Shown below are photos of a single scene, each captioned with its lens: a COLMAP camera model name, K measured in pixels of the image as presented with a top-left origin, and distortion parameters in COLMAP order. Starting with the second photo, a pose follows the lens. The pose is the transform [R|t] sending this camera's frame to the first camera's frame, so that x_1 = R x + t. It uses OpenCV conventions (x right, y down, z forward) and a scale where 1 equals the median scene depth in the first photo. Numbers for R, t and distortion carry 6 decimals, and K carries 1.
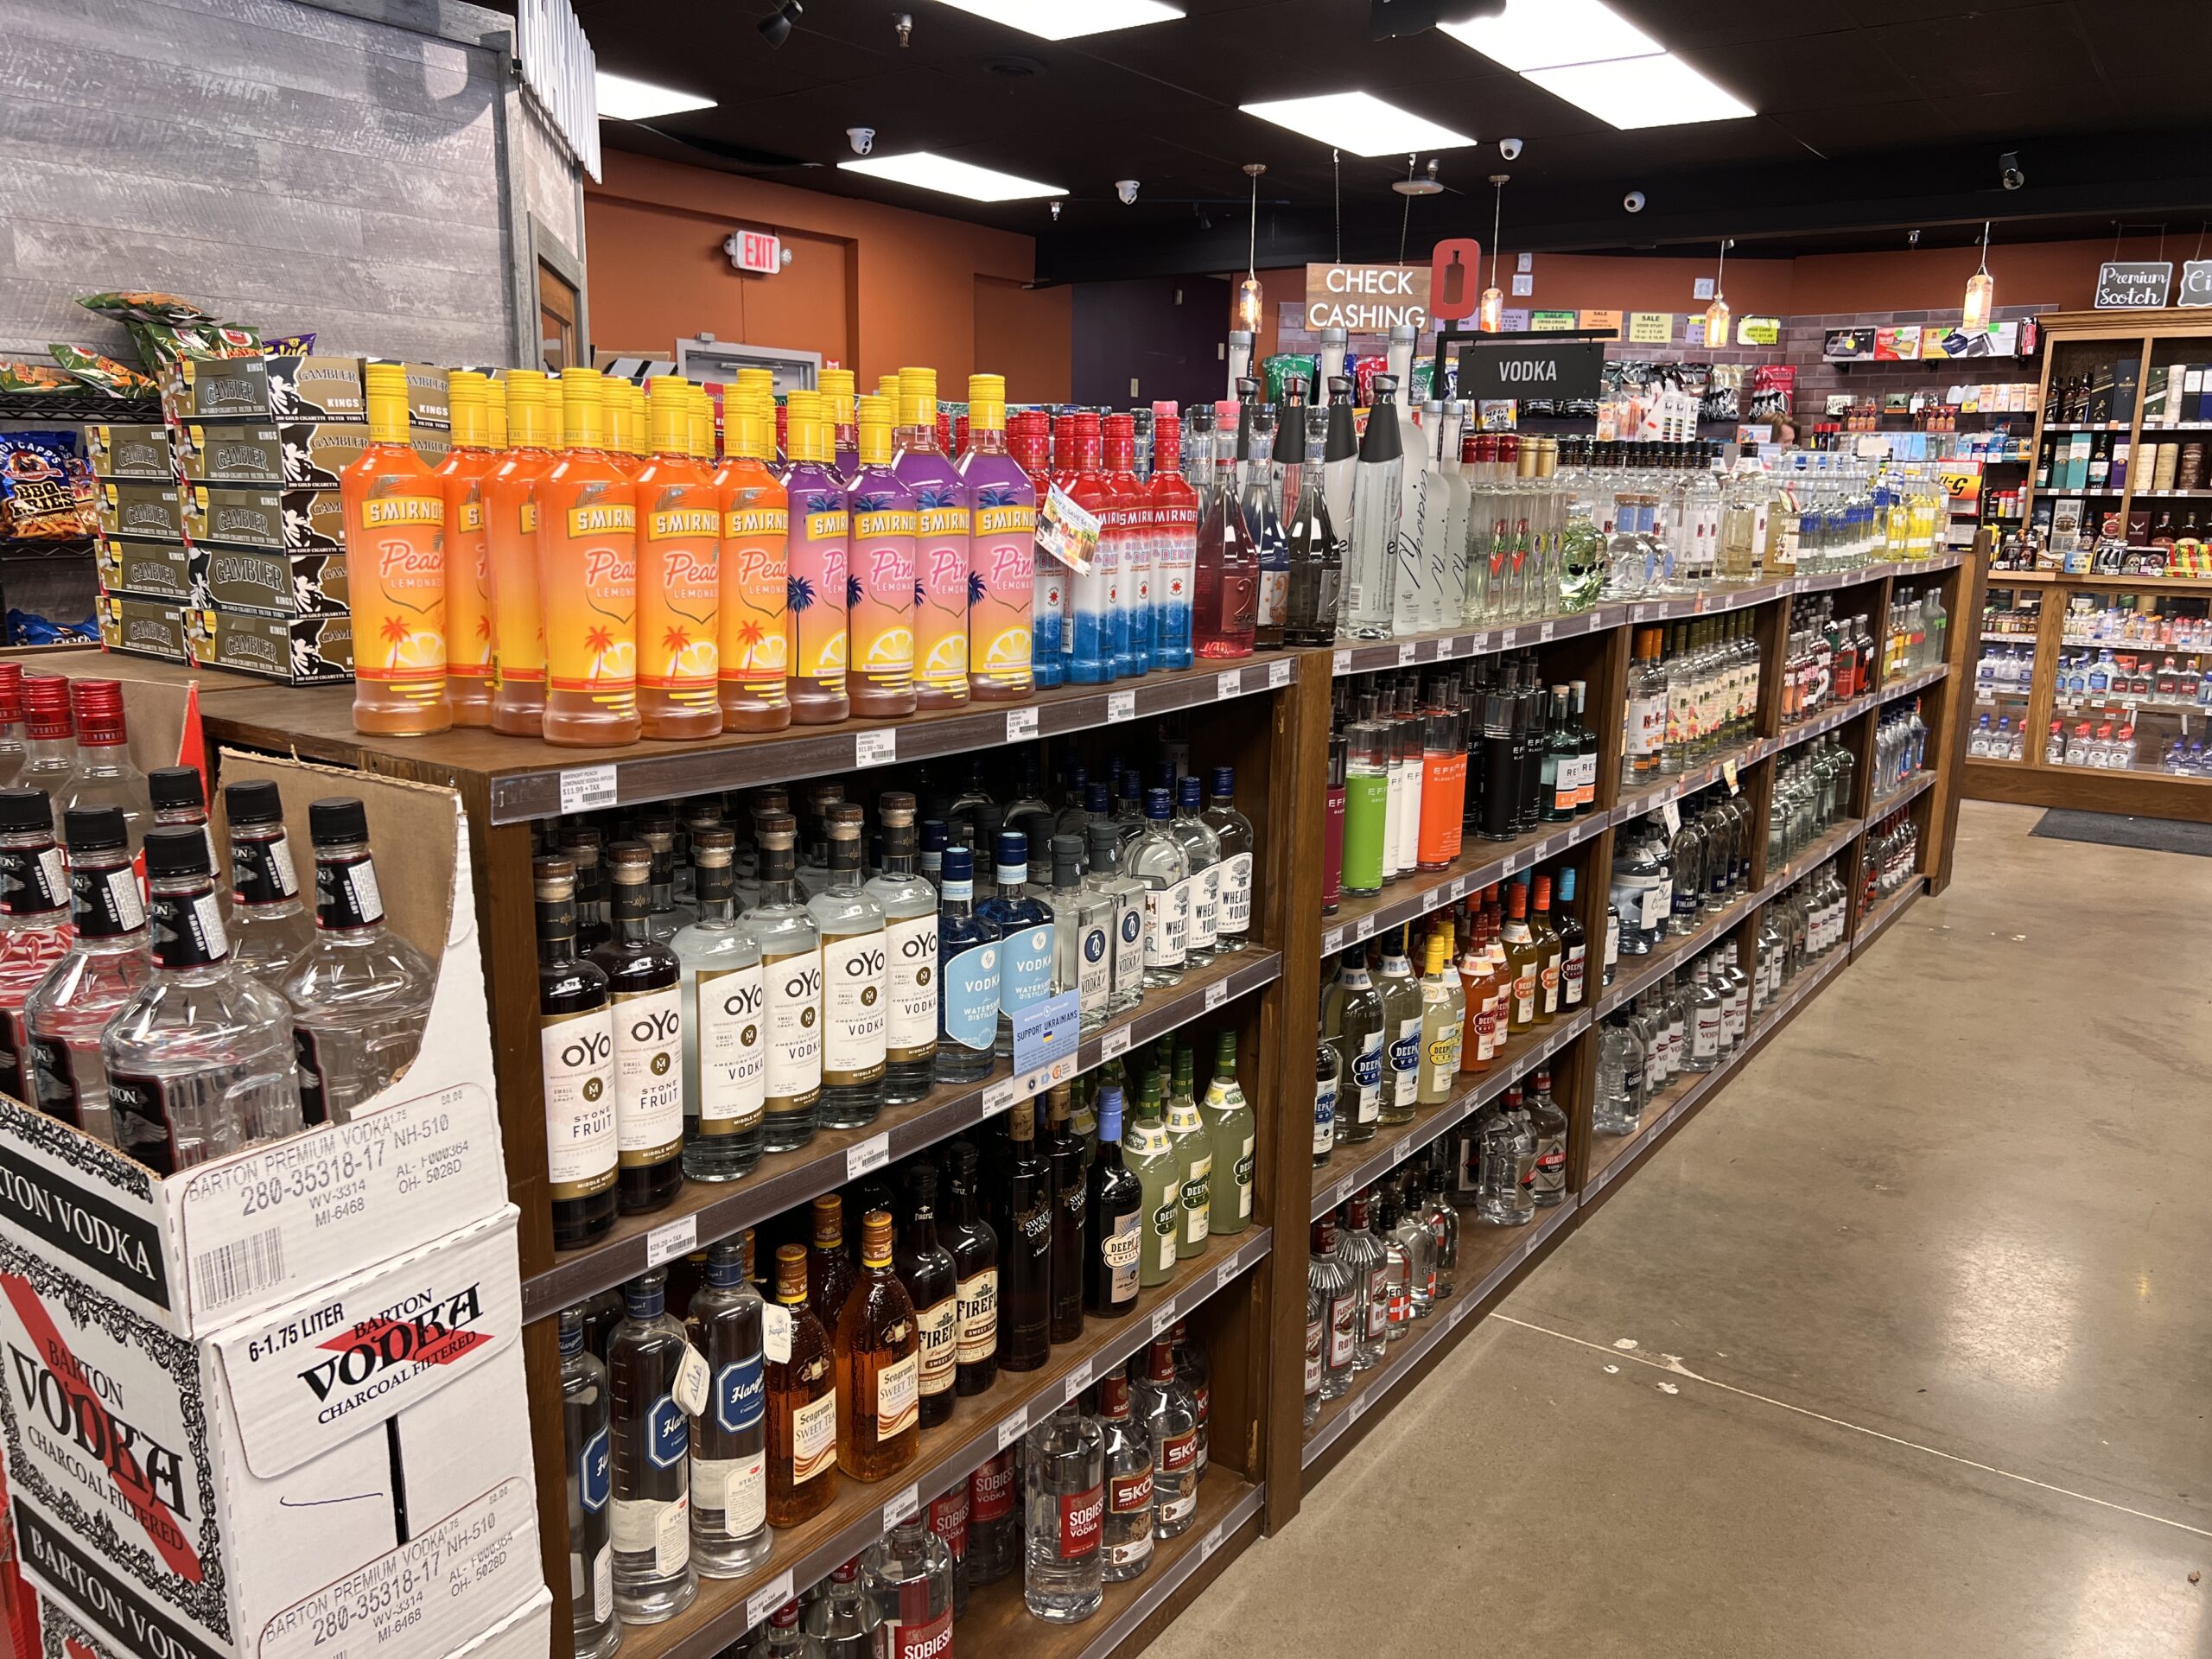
lens RADIAL K [[1667.8, 0, 1113.3], [0, 1667.8, 824.9], [0, 0, 1]] dist [0.049564, -0.055384]
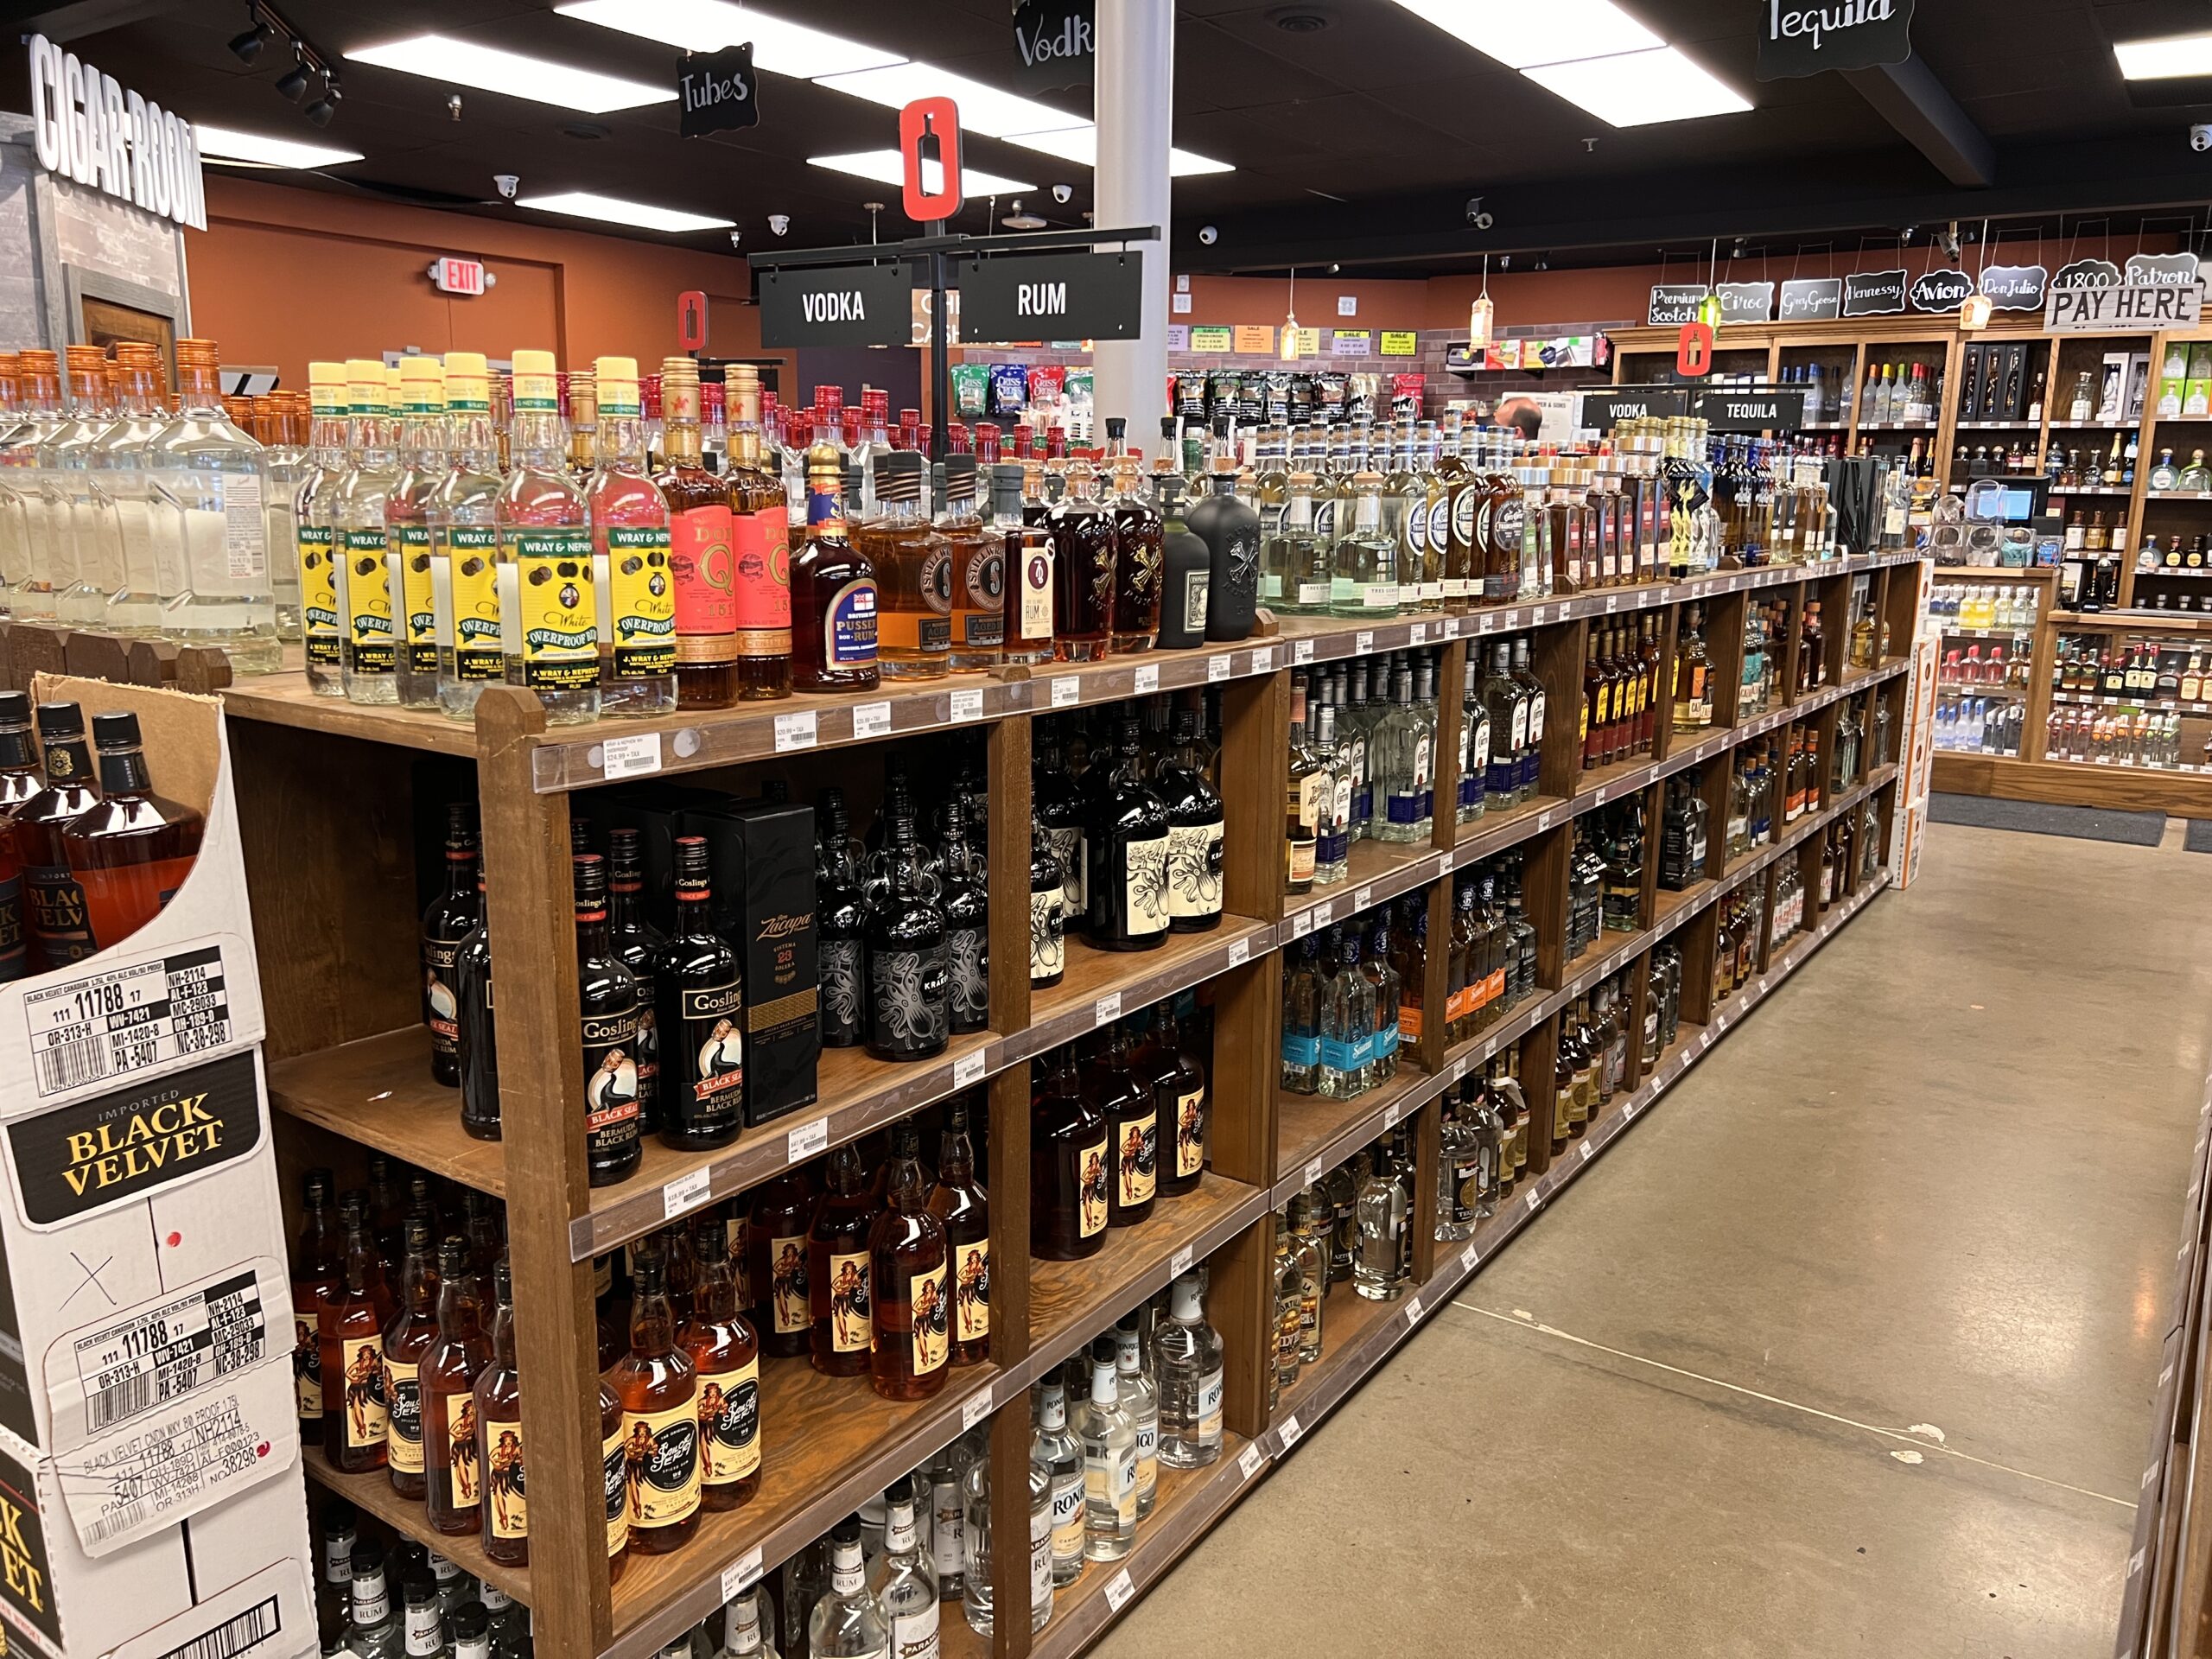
lens RADIAL K [[1655.9, 0, 1108.8], [0, 1655.9, 821.5], [0, 0, 1]] dist [0.048058, -0.055507]
pose [[0.999998, -0.001551, 0.001081, 0.234394], [0.001551, 0.999999, 0.000214, 0.034548], [-0.001082, -0.000212, 0.999999, -0.150694]]
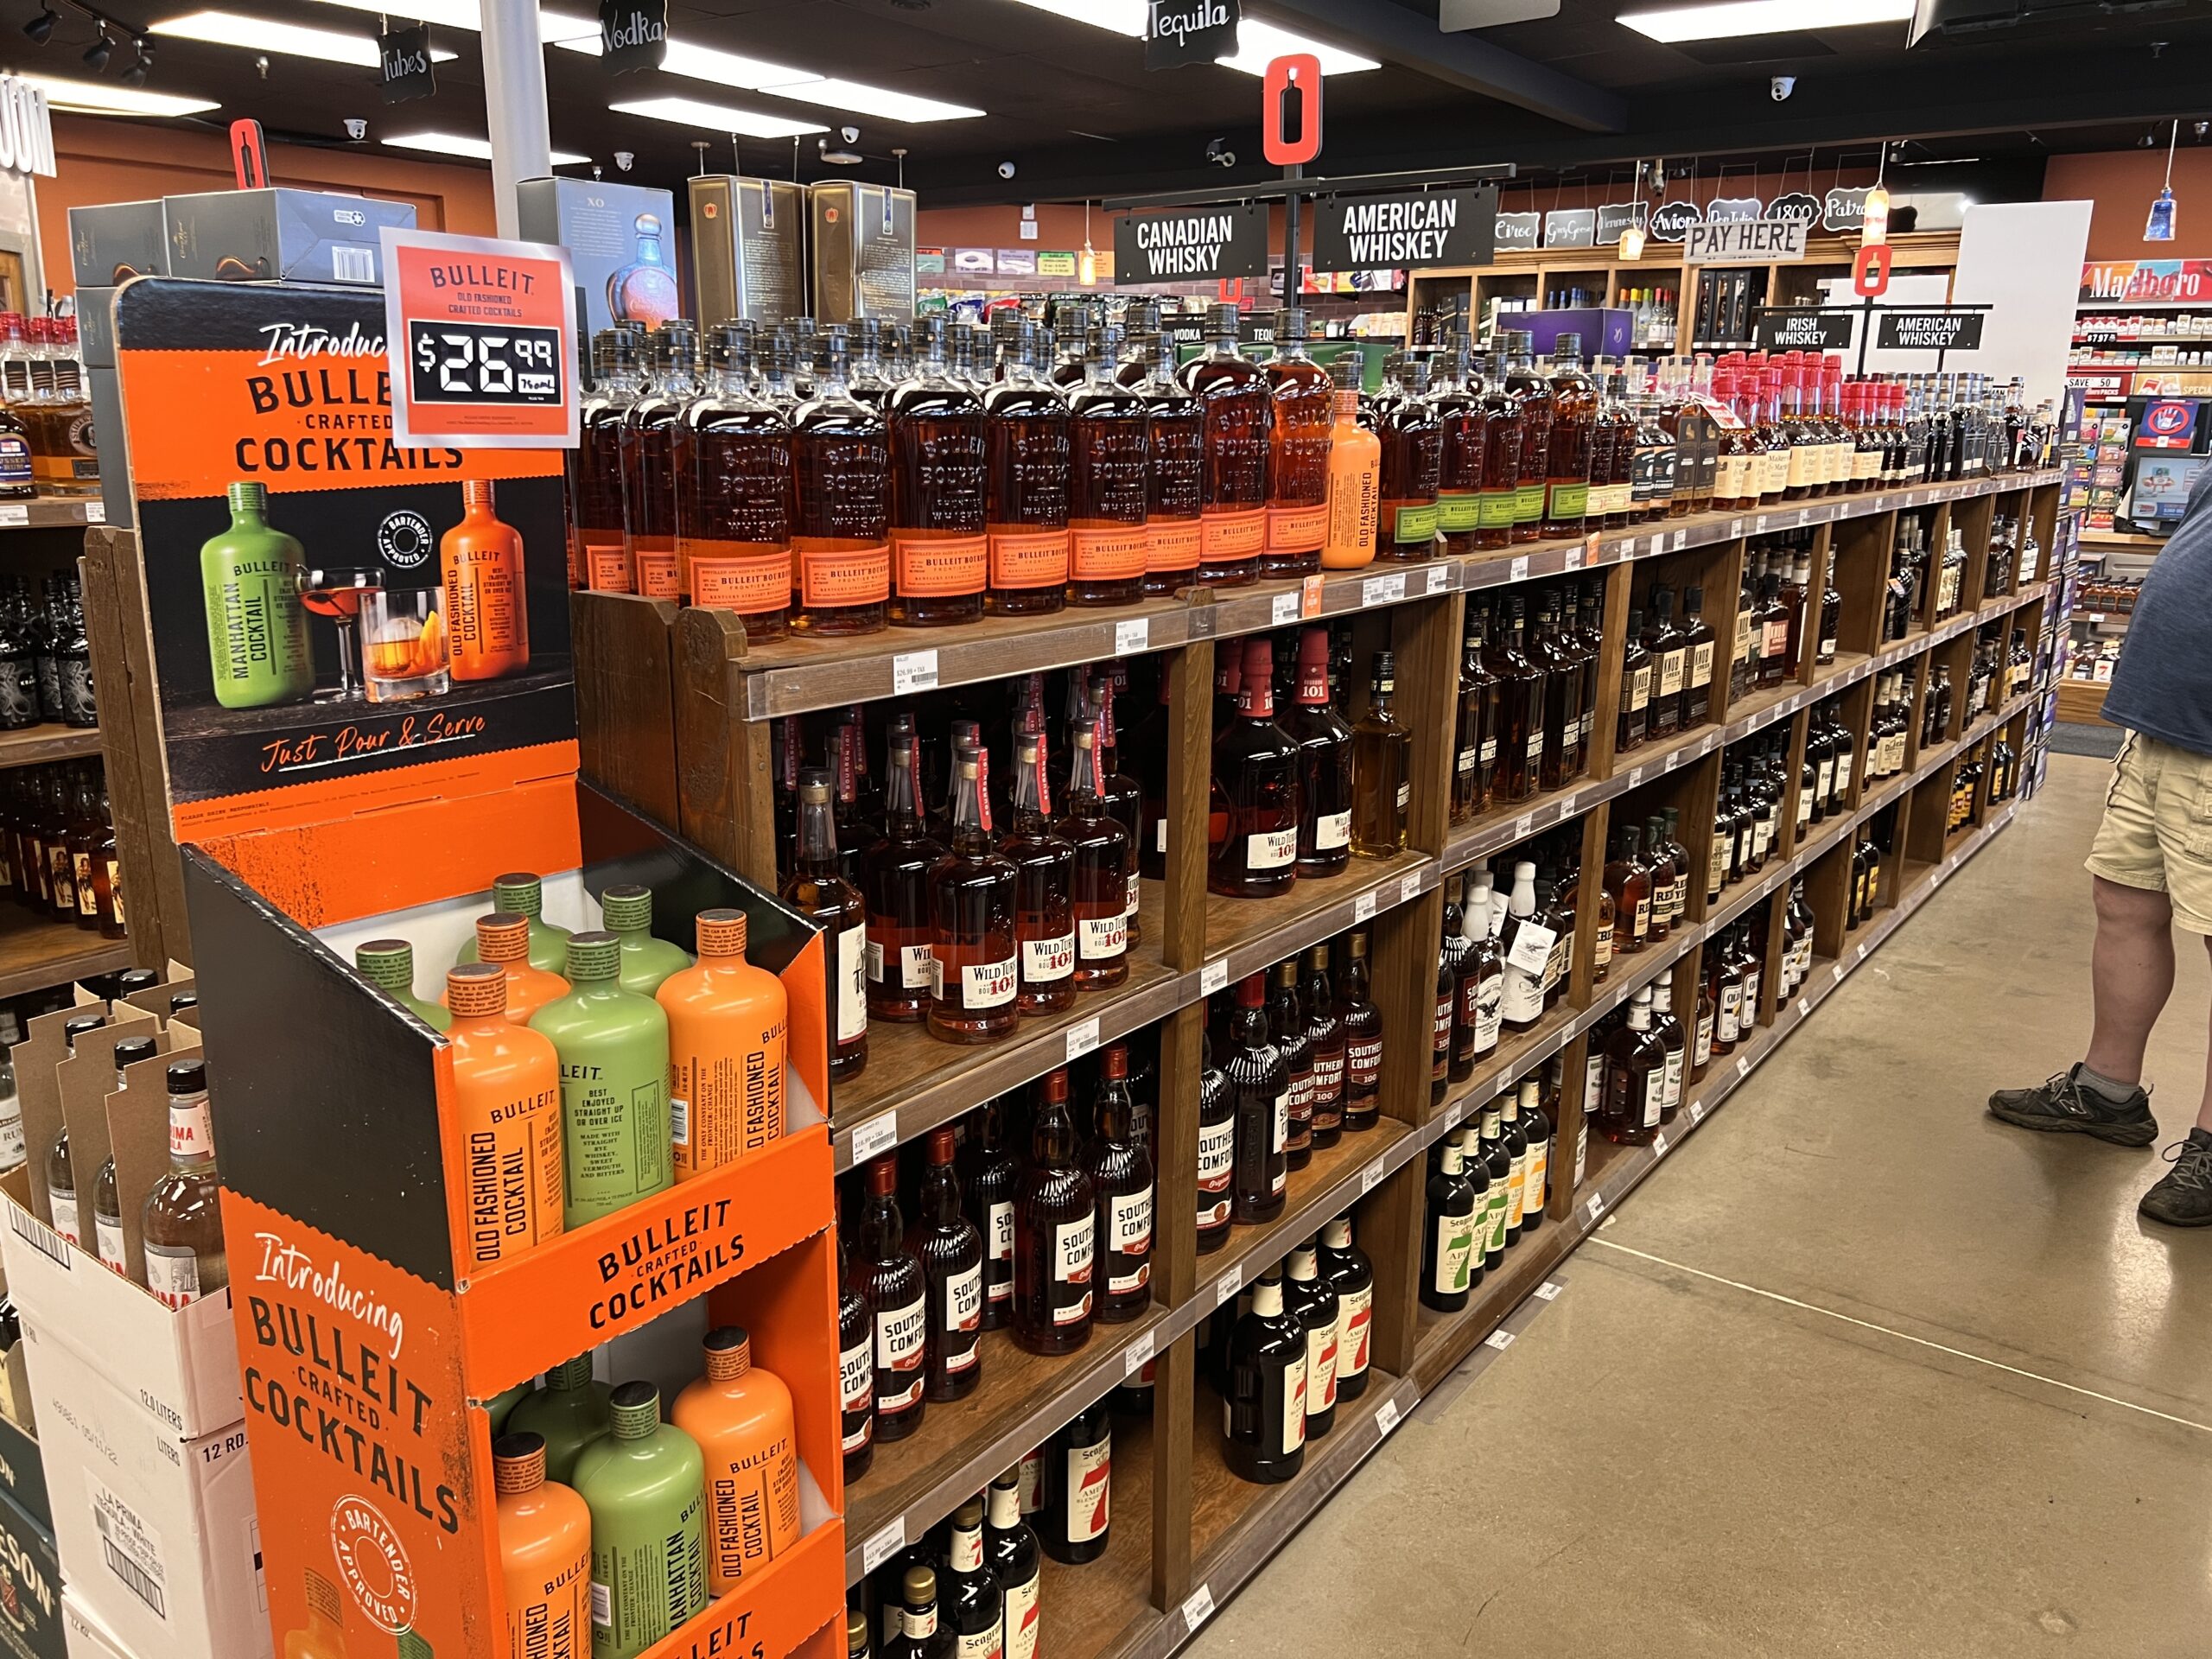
lens RADIAL K [[1652.2, 0, 1146.9], [0, 1652.2, 799.9], [0, 0, 1]] dist [0.045515, -0.055175]
pose [[0.999612, 0.006725, -0.027029, 0.445440], [-0.005749, 0.999335, 0.036005, 0.062860], [0.027253, -0.035836, 0.998986, -0.277950]]
